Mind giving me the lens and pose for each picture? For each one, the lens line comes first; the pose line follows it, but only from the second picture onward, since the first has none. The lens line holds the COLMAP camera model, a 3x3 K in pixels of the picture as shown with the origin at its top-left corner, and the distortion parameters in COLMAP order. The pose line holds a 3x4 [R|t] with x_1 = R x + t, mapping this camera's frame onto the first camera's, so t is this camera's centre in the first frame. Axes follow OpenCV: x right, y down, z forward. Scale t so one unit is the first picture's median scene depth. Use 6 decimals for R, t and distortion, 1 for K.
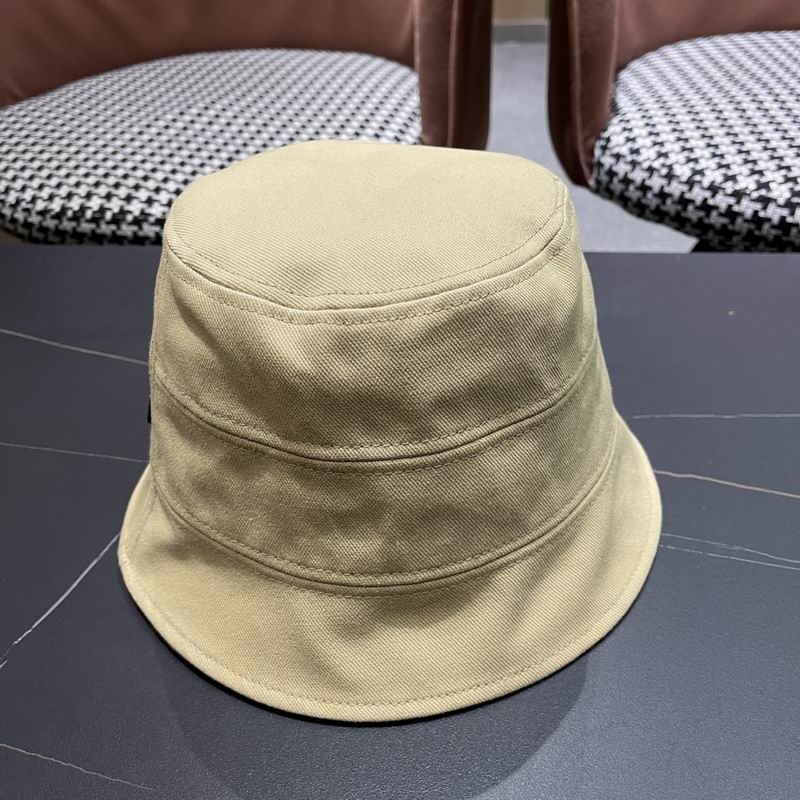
lens RADIAL K [[870.0, 0, 390.8], [0, 870.0, 411.8], [0, 0, 1]] dist [0.019275, 0.000000]
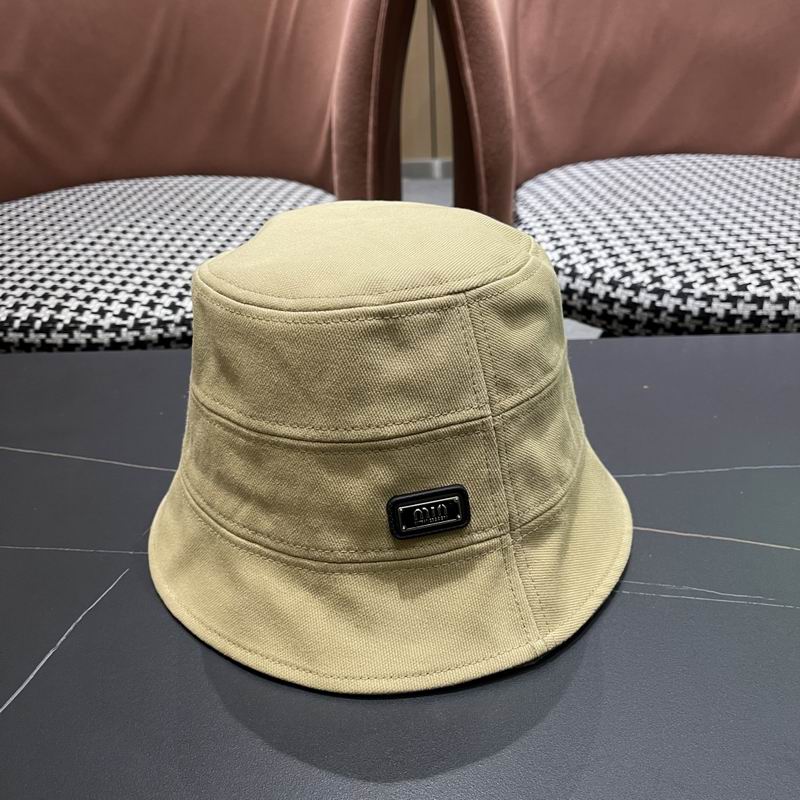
lens RADIAL K [[870.0, 0, 400.3], [0, 870.0, 392.4], [0, 0, 1]] dist [0.019275, 0.000000]
pose [[0.991125, -0.038437, 0.127253, -0.040094], [0.059056, 0.984946, -0.162462, 0.039891], [-0.119093, 0.168535, 0.978475, -0.021024]]
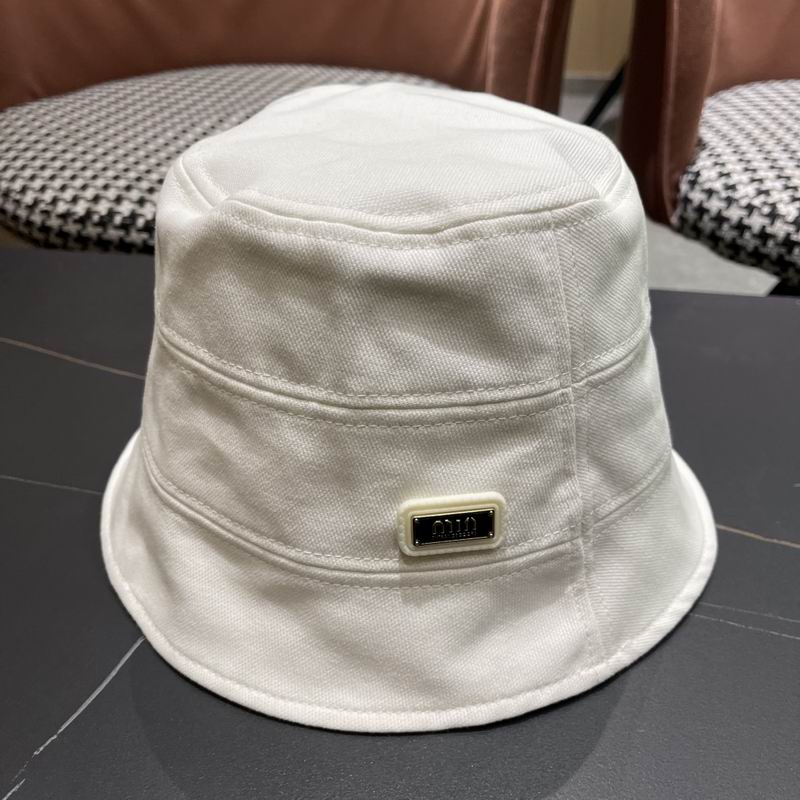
lens RADIAL K [[870.0, 0, 395.2], [0, 870.0, 402.6], [0, 0, 1]] dist [0.019275, 0.000000]
pose [[0.998008, 0.052640, 0.034783, -0.087040], [-0.050353, 0.996701, -0.063646, -0.000102], [-0.038018, 0.061768, 0.997366, 0.120545]]
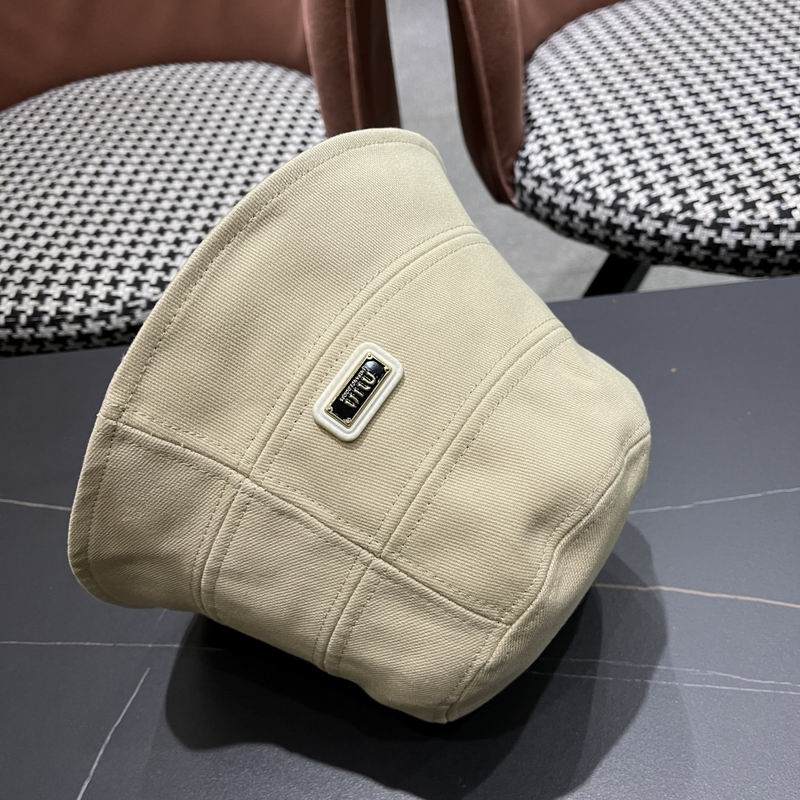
lens RADIAL K [[870.0, 0, 399.5], [0, 870.0, 411.7], [0, 0, 1]] dist [0.019275, 0.000000]
pose [[0.986437, -0.155226, 0.053365, 0.014190], [0.148255, 0.982096, 0.116224, -0.175159], [-0.070450, -0.106736, 0.991788, 0.017986]]
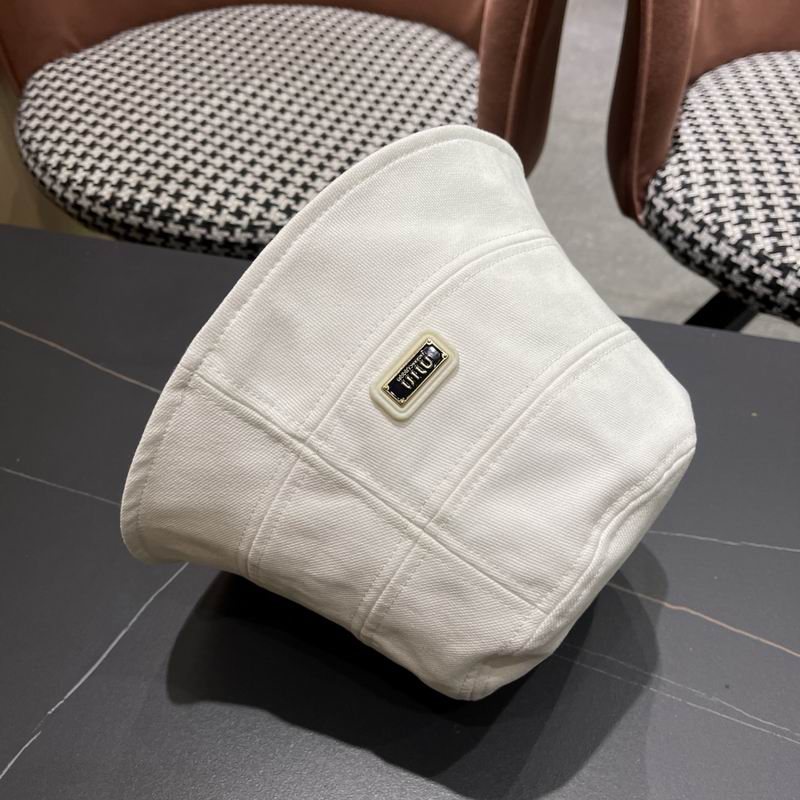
lens RADIAL K [[870.0, 0, 387.2], [0, 870.0, 406.6], [0, 0, 1]] dist [0.019275, 0.000000]
pose [[0.993887, 0.107310, -0.025946, -0.007745], [-0.103040, 0.986015, 0.130985, -0.161642], [0.039639, -0.127511, 0.991045, -0.018889]]
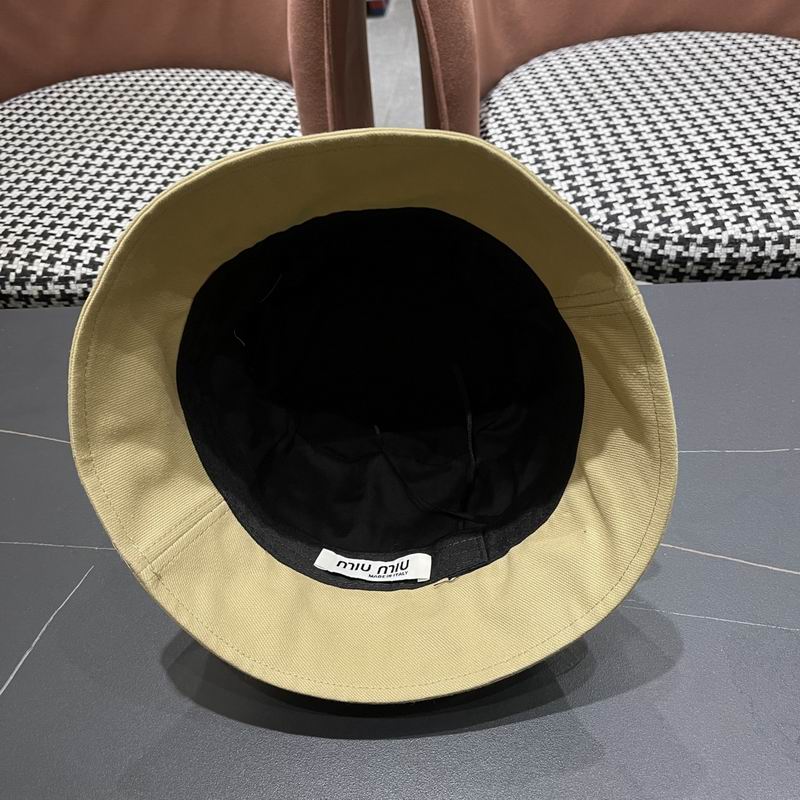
lens RADIAL K [[870.0, 0, 407.5], [0, 870.0, 402.6], [0, 0, 1]] dist [0.019275, 0.000000]
pose [[0.993412, -0.083785, 0.078188, 0.052742], [0.078177, 0.994320, 0.072219, -0.113119], [-0.083795, -0.065631, 0.994319, -0.091811]]
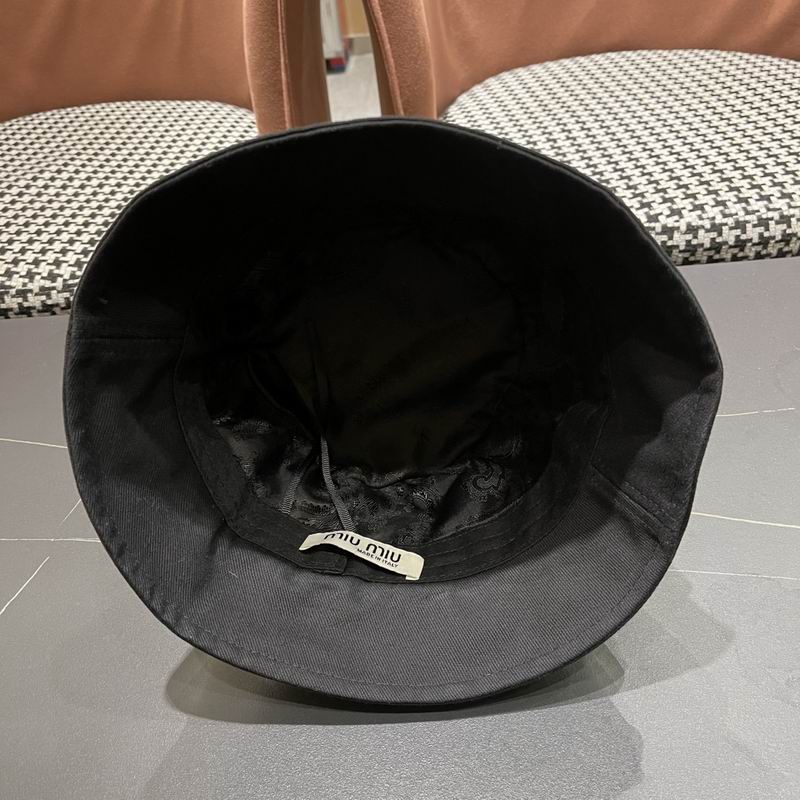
lens RADIAL K [[870.0, 0, 408.6], [0, 870.0, 399.5], [0, 0, 1]] dist [0.019275, 0.000000]
pose [[0.986728, -0.114567, 0.115073, 0.054839], [0.115423, 0.993316, -0.000786, -0.037888], [-0.114214, 0.014057, 0.993357, -0.081025]]
